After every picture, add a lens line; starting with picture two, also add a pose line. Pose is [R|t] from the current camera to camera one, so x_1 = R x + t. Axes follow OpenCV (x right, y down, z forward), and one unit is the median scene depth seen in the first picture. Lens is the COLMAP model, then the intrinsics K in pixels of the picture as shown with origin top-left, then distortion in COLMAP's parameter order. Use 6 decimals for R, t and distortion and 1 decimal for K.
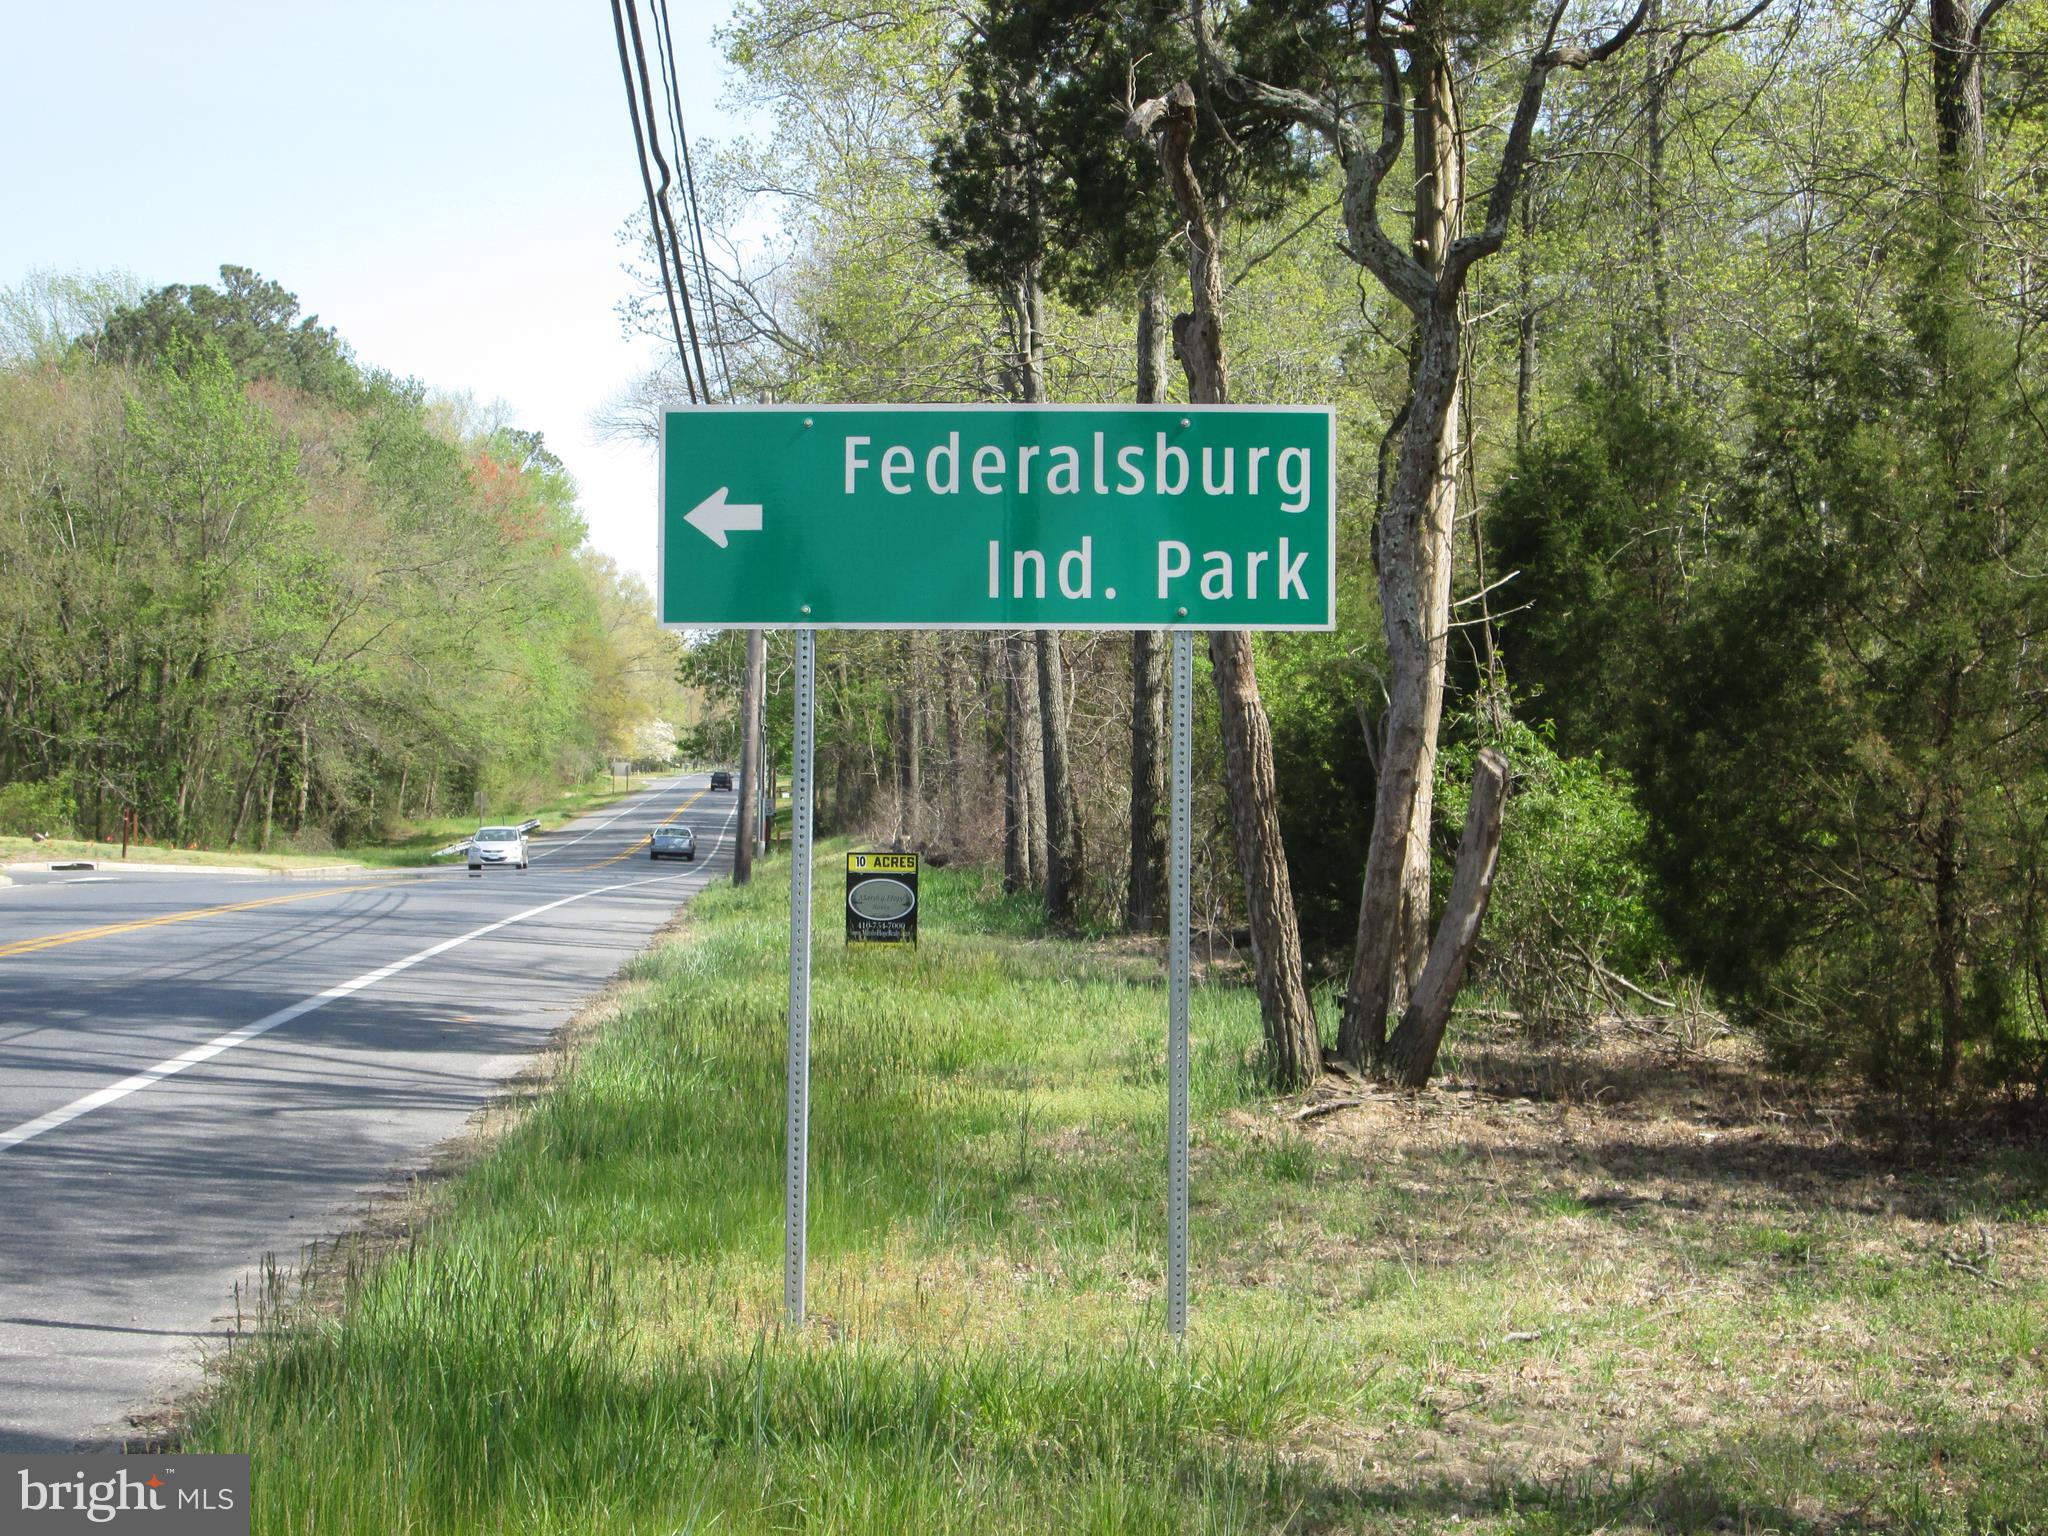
lens RADIAL K [[3881.1, 0, 1023.7], [0, 3881.1, 767.3], [0, 0, 1]] dist [-0.062251, 0.000000]
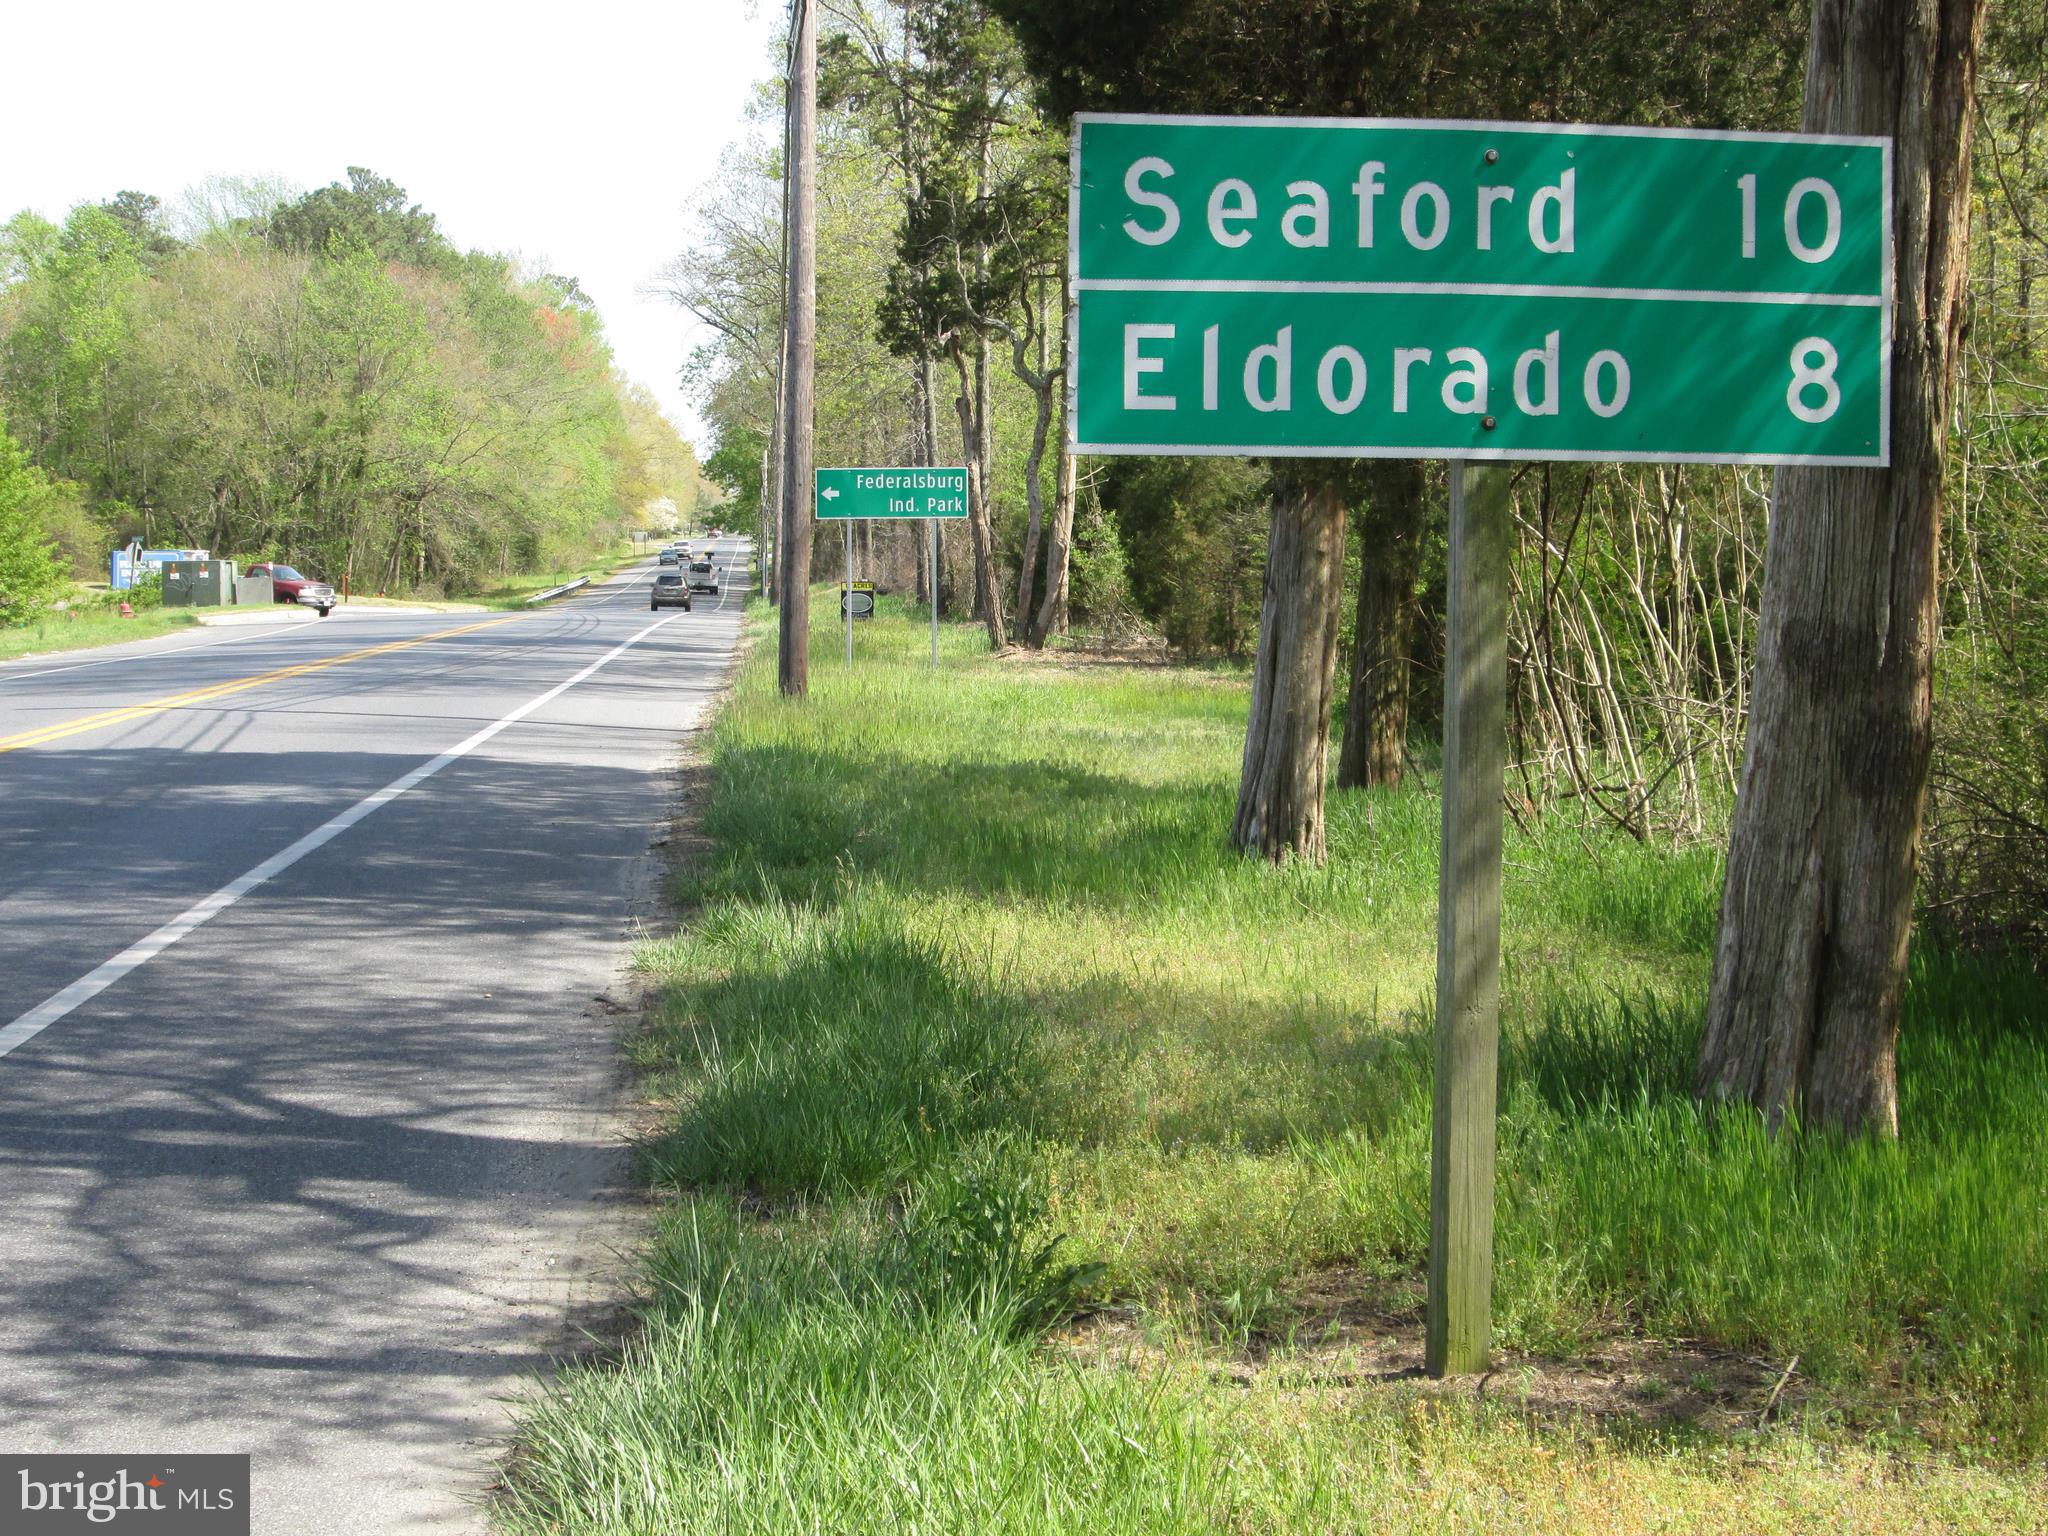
lens RADIAL K [[3243.2, 0, 1025.2], [0, 3243.2, 766.7], [0, 0, 1]] dist [-0.098500, 0.000000]
pose [[0.999732, -0.011896, 0.019836, 0.004271], [0.010418, 0.997275, 0.073040, -0.001341], [-0.020651, -0.072814, 0.997132, -0.170721]]
